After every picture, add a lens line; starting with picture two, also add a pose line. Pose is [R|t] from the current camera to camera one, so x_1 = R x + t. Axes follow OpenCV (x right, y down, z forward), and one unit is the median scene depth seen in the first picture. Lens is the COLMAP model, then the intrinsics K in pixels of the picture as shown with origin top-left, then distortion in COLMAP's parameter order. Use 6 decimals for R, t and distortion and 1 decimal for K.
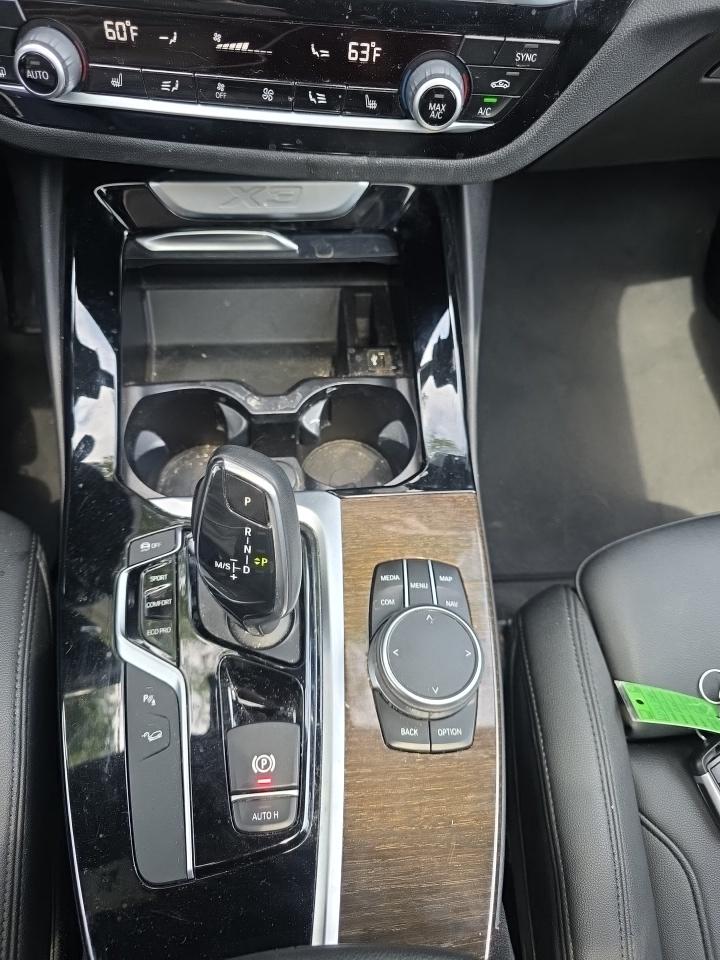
lens RADIAL K [[662.8, 0, 360.0], [0, 662.8, 480.0], [0, 0, 1]] dist [0.000086, -0.004026]
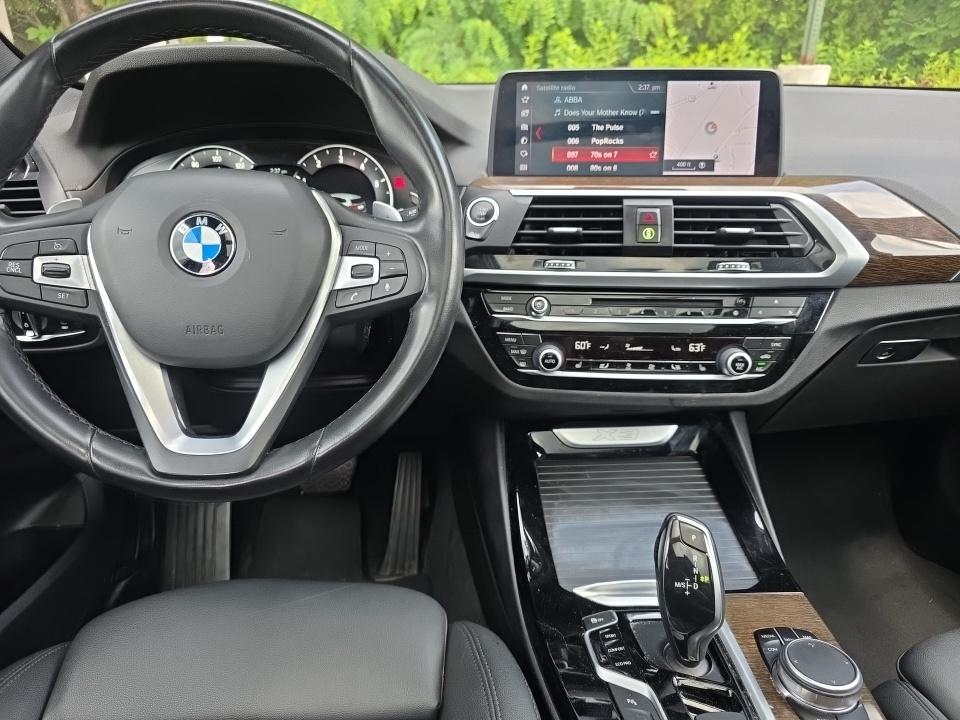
lens RADIAL K [[662.8, 0, 480.0], [0, 662.8, 360.0], [0, 0, 1]] dist [0.000086, -0.004026]
pose [[0.997583, -0.050836, -0.047365, -0.577367], [0.008347, 0.764435, -0.644647, 0.735093], [0.068978, 0.642694, 0.763012, -0.634023]]
